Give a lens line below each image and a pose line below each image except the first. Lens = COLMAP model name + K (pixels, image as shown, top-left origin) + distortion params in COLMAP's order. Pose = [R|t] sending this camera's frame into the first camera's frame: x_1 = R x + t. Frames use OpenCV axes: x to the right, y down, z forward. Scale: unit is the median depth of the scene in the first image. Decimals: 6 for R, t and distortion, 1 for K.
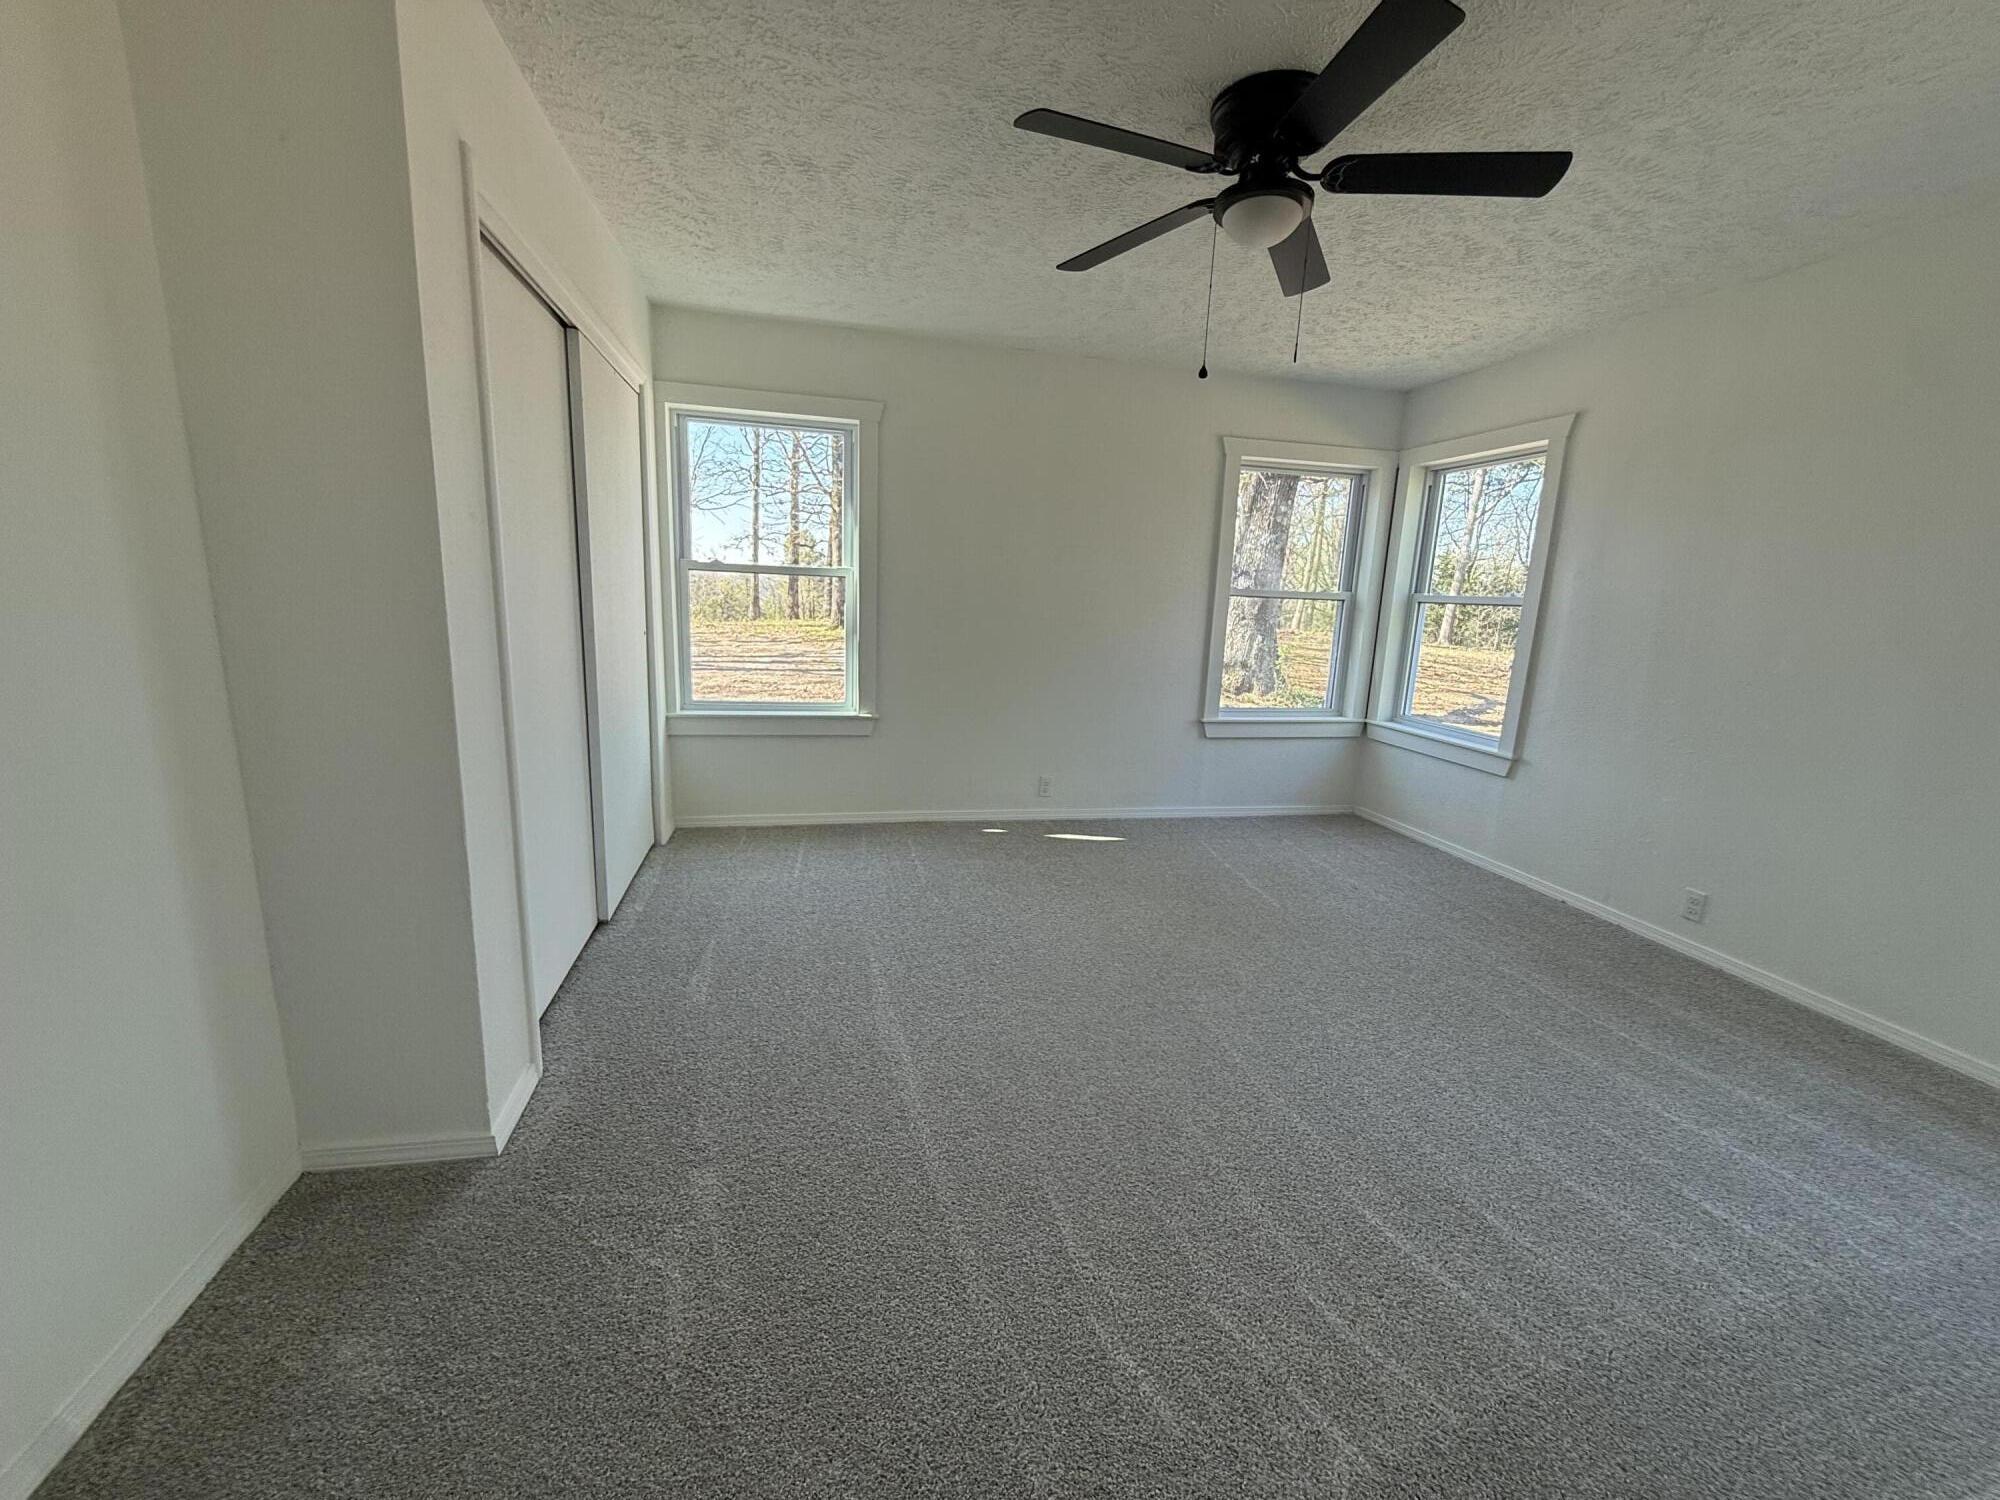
lens RADIAL K [[801.3, 0, 1010.3], [0, 801.3, 752.4], [0, 0, 1]] dist [0.000306, 0.000201]
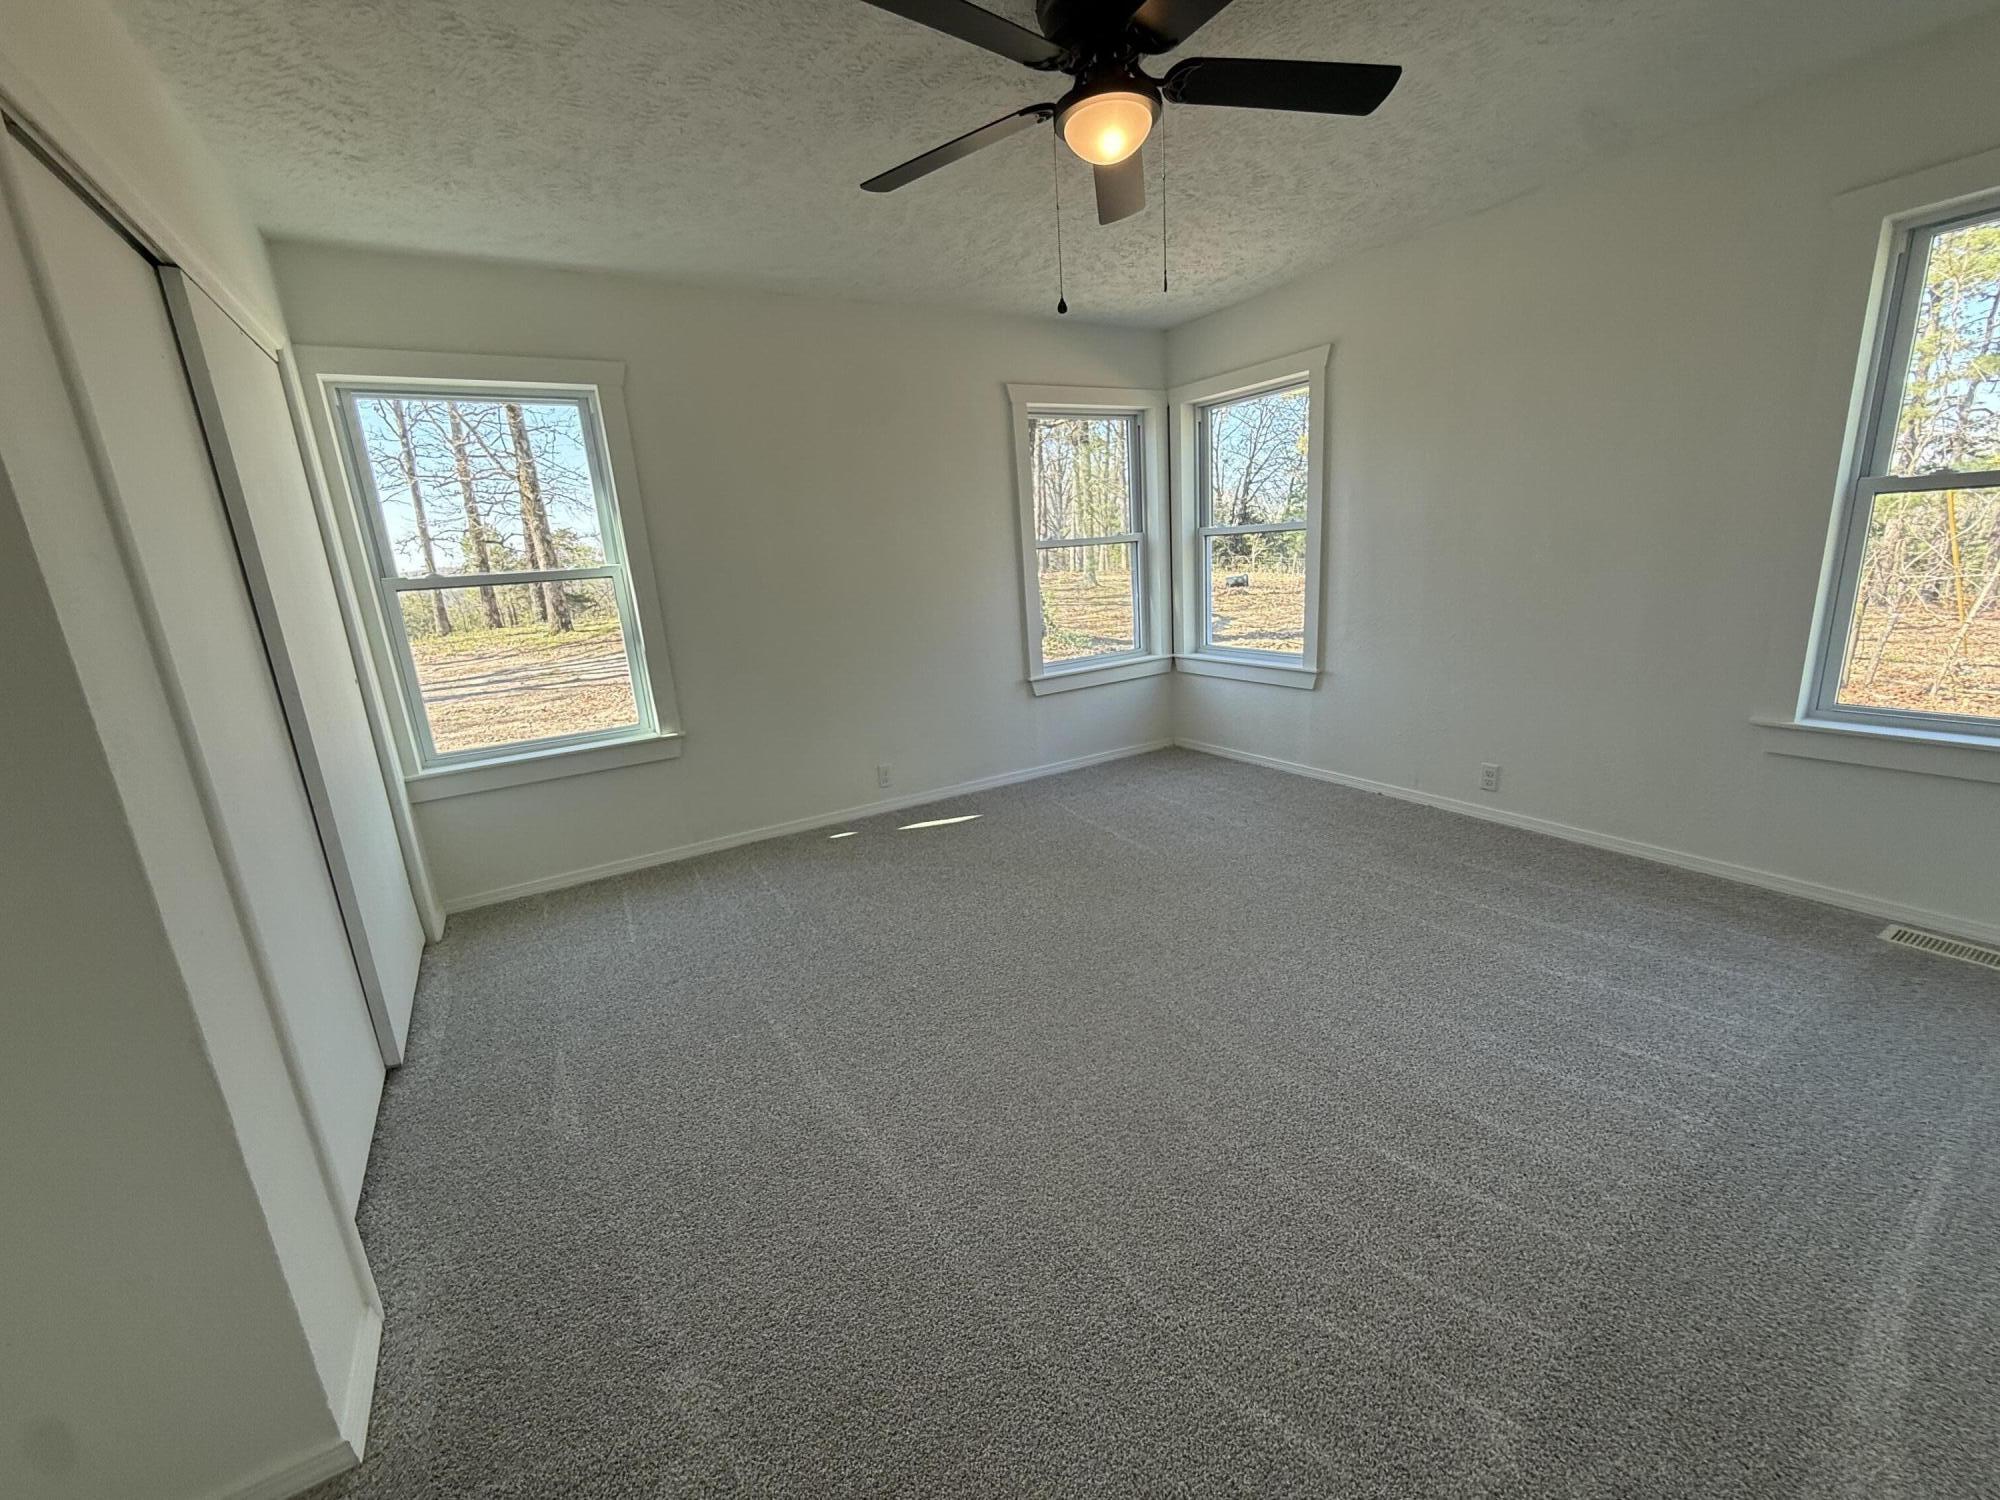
lens RADIAL K [[801.3, 0, 1010.3], [0, 801.3, 752.4], [0, 0, 1]] dist [0.000306, 0.000201]
pose [[0.943902, -0.178186, 0.278028, -0.083156], [0.165048, 0.983787, 0.070164, -0.029496], [-0.286023, -0.020340, 0.958007, 0.078976]]
